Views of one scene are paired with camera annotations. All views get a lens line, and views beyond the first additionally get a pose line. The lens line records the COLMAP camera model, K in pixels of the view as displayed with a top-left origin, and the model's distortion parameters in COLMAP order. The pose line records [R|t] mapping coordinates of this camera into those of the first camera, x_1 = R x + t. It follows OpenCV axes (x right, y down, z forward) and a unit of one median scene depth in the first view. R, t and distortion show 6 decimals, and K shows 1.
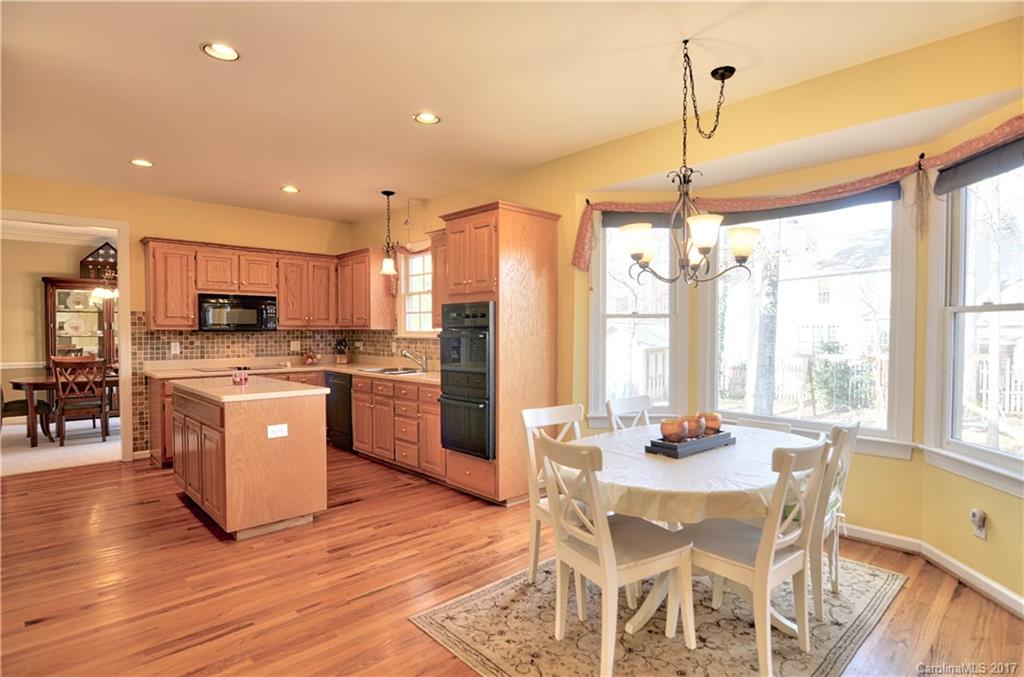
lens RADIAL K [[519.1, 0, 518.1], [0, 519.1, 343.2], [0, 0, 1]] dist [0.001557, -0.012586]
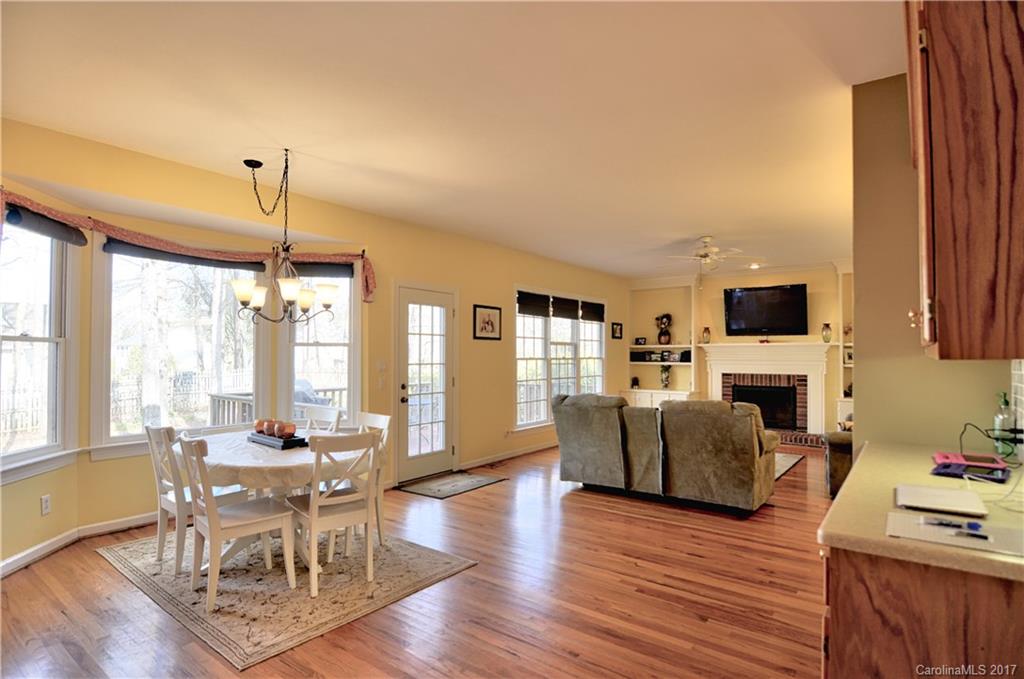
lens RADIAL K [[519.1, 0, 510.1], [0, 519.1, 345.4], [0, 0, 1]] dist [0.001557, -0.012586]
pose [[-0.142177, 0.018309, 0.989672, -0.516096], [0.022886, 0.999622, -0.015206, -0.008653], [-0.989577, 0.020487, -0.142542, 0.278812]]
